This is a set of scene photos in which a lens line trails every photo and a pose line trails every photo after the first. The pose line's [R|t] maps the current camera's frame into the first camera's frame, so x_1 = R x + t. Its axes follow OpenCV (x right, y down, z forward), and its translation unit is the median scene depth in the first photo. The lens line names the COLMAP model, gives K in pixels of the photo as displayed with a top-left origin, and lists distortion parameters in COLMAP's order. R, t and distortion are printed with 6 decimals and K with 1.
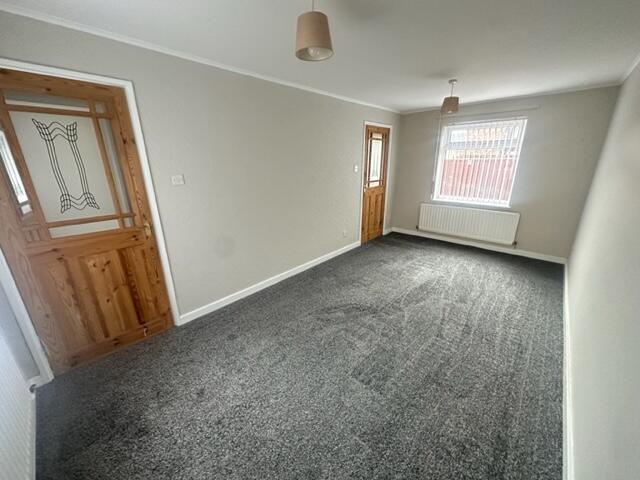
lens RADIAL K [[253.6, 0, 323.8], [0, 253.6, 240.7], [0, 0, 1]] dist [0.000037, 0.000237]
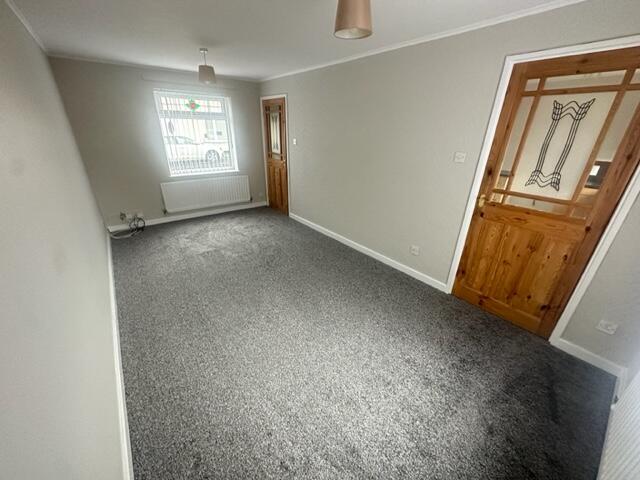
lens RADIAL K [[253.6, 0, 323.8], [0, 253.6, 240.7], [0, 0, 1]] dist [0.000037, 0.000237]
pose [[-0.169702, 0.389143, -0.905411, 0.739527], [-0.328697, 0.843778, 0.424261, -0.260547], [0.929064, 0.369604, -0.015280, 0.781572]]
